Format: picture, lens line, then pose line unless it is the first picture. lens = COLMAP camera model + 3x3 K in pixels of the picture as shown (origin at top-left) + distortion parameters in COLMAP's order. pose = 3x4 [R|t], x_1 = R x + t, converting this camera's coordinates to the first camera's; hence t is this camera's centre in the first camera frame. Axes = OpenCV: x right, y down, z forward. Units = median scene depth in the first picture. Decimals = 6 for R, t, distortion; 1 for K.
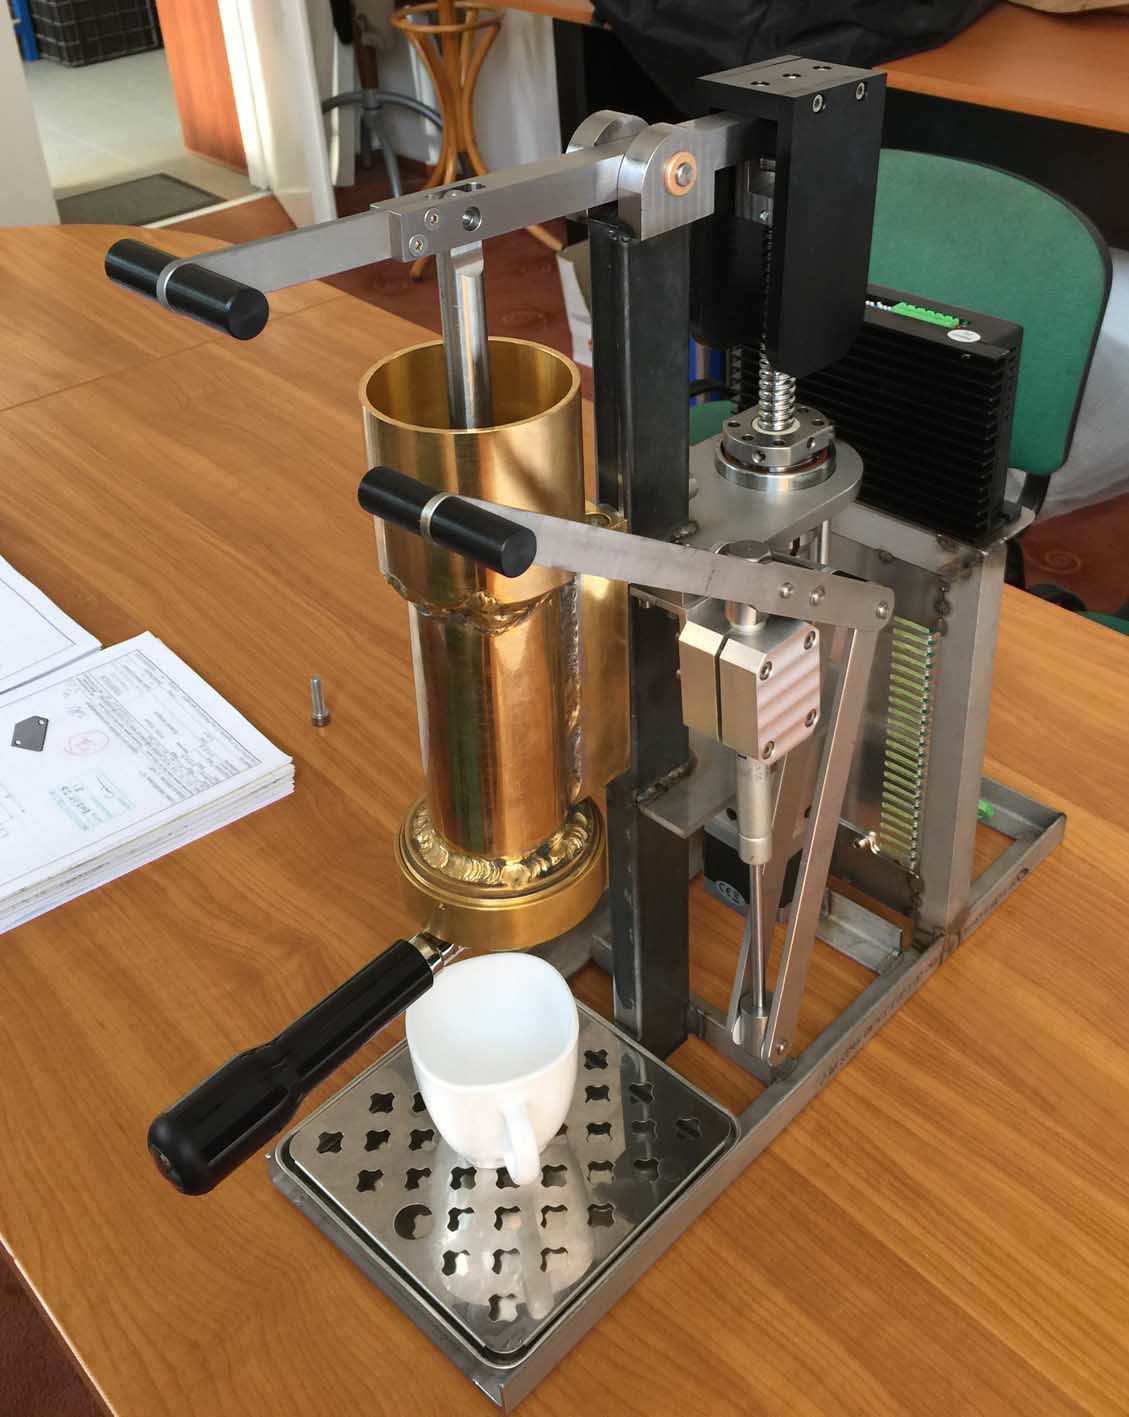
lens RADIAL K [[1385.6, 0, 566.2], [0, 1385.6, 705.8], [0, 0, 1]] dist [0.051201, 0.015547]
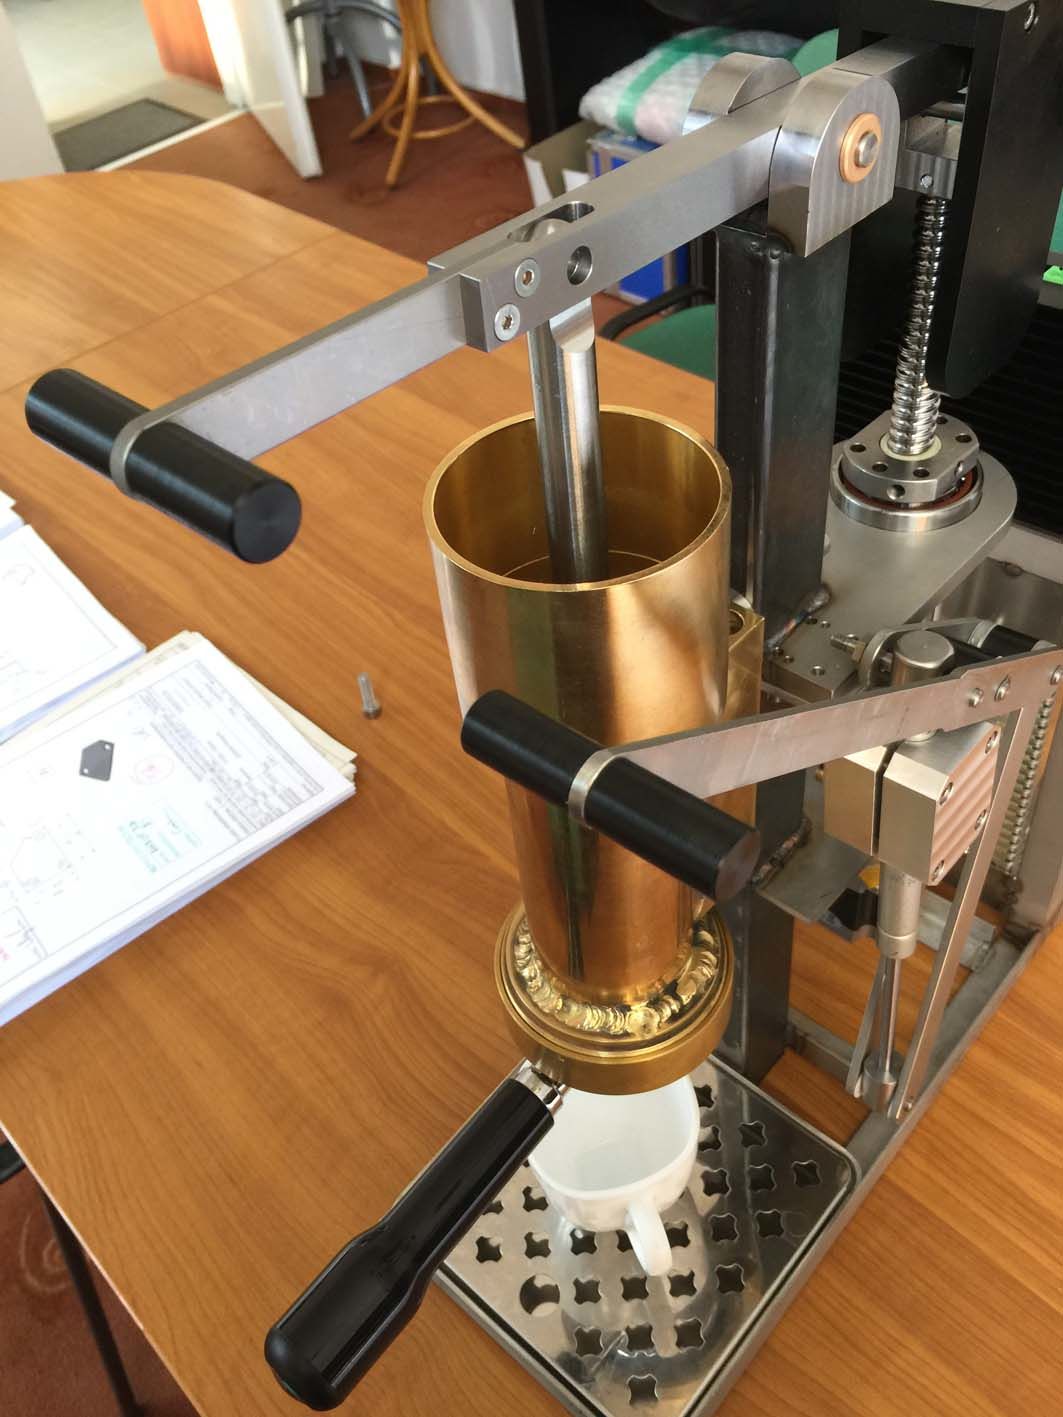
lens RADIAL K [[1166.4, 0, 570.1], [0, 1166.4, 805.7], [0, 0, 1]] dist [0.083775, -0.075250]
pose [[0.996877, -0.078584, -0.007808, -0.052535], [0.078630, 0.978525, 0.190541, -0.123887], [-0.007333, -0.190560, 0.981648, 0.242417]]
